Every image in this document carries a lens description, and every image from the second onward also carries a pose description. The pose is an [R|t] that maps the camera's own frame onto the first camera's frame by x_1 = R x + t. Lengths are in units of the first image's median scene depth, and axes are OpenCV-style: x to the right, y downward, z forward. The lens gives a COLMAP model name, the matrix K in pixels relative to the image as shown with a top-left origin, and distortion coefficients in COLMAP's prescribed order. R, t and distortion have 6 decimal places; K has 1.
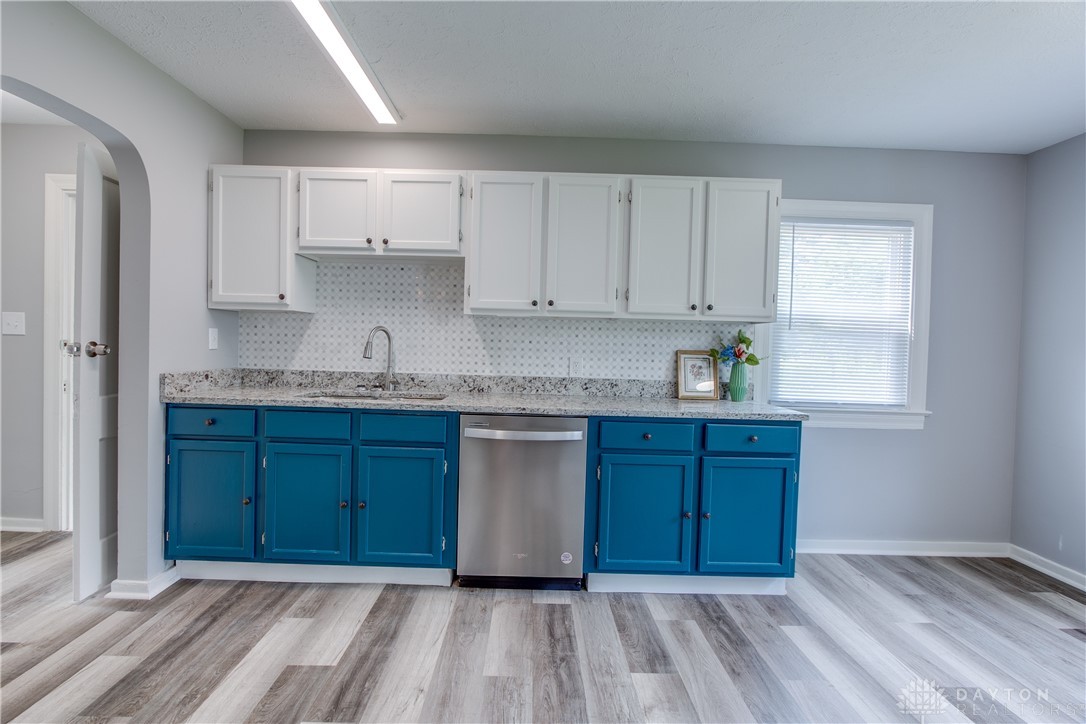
lens RADIAL K [[510.8, 0, 534.6], [0, 510.8, 358.0], [0, 0, 1]] dist [-0.017001, 0.001436]
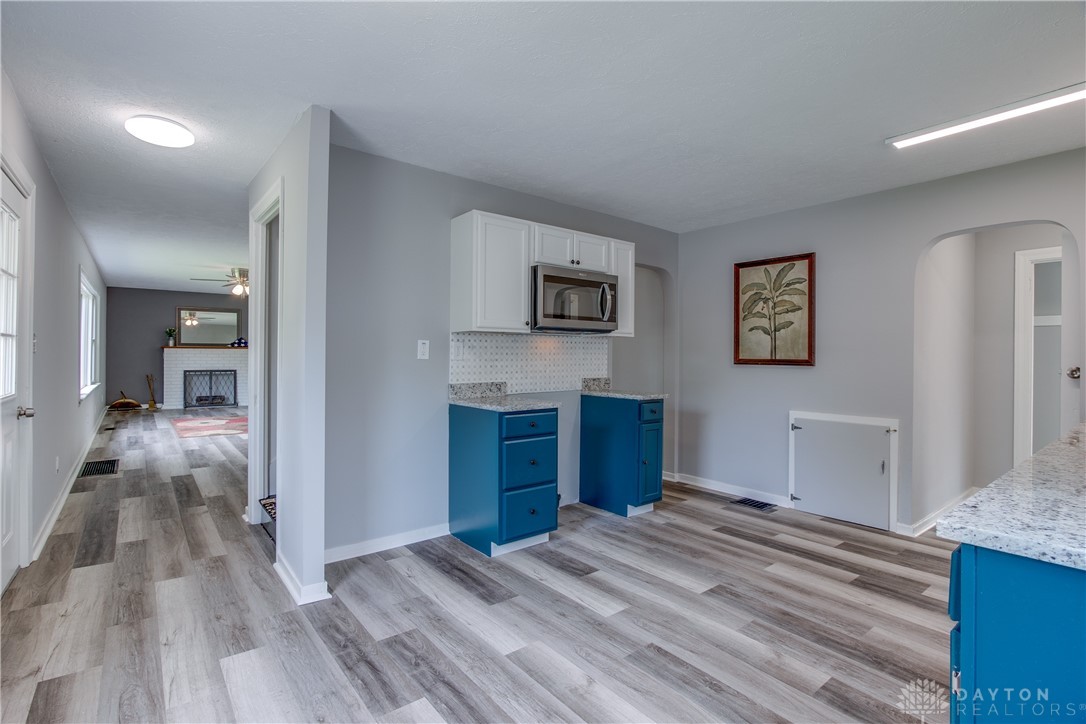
lens RADIAL K [[510.8, 0, 536.1], [0, 510.8, 356.7], [0, 0, 1]] dist [-0.017001, 0.001436]
pose [[-0.787104, -0.032526, -0.615963, 0.810577], [-0.044875, 0.998982, 0.004592, -0.000409], [0.615186, 0.031255, -0.787762, 0.878521]]
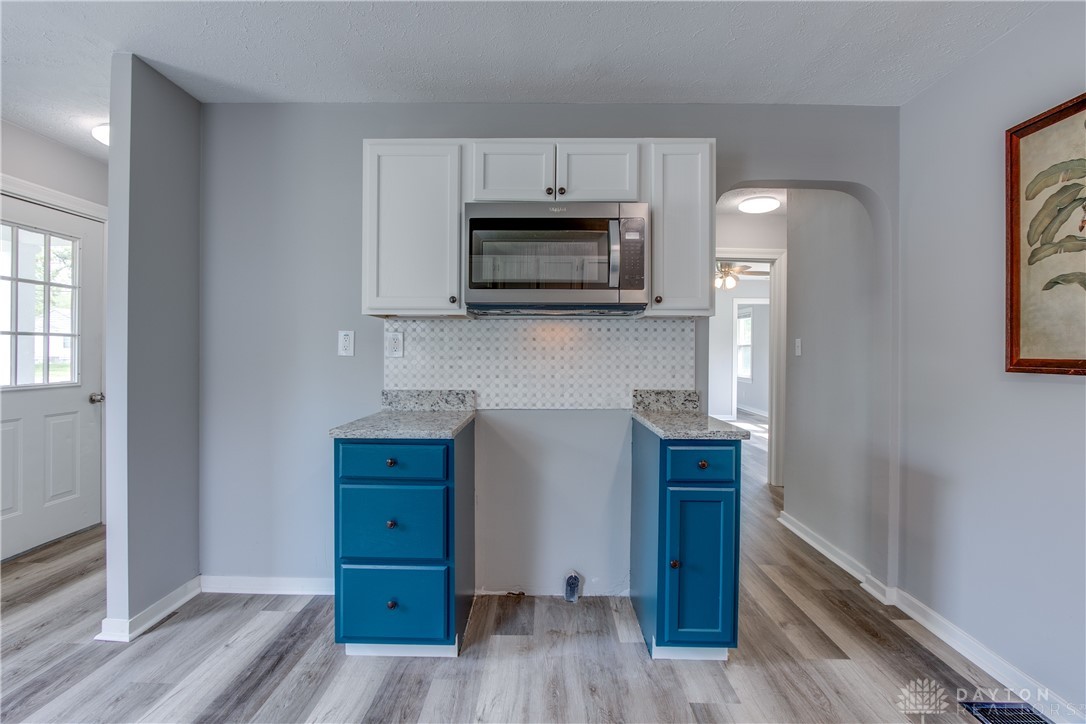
lens RADIAL K [[510.8, 0, 537.6], [0, 510.8, 355.2], [0, 0, 1]] dist [-0.017001, 0.001436]
pose [[-0.999155, -0.034885, 0.021723, -0.007755], [-0.034187, 0.998912, 0.031713, -0.017344], [-0.022806, 0.030944, -0.999261, 0.687578]]
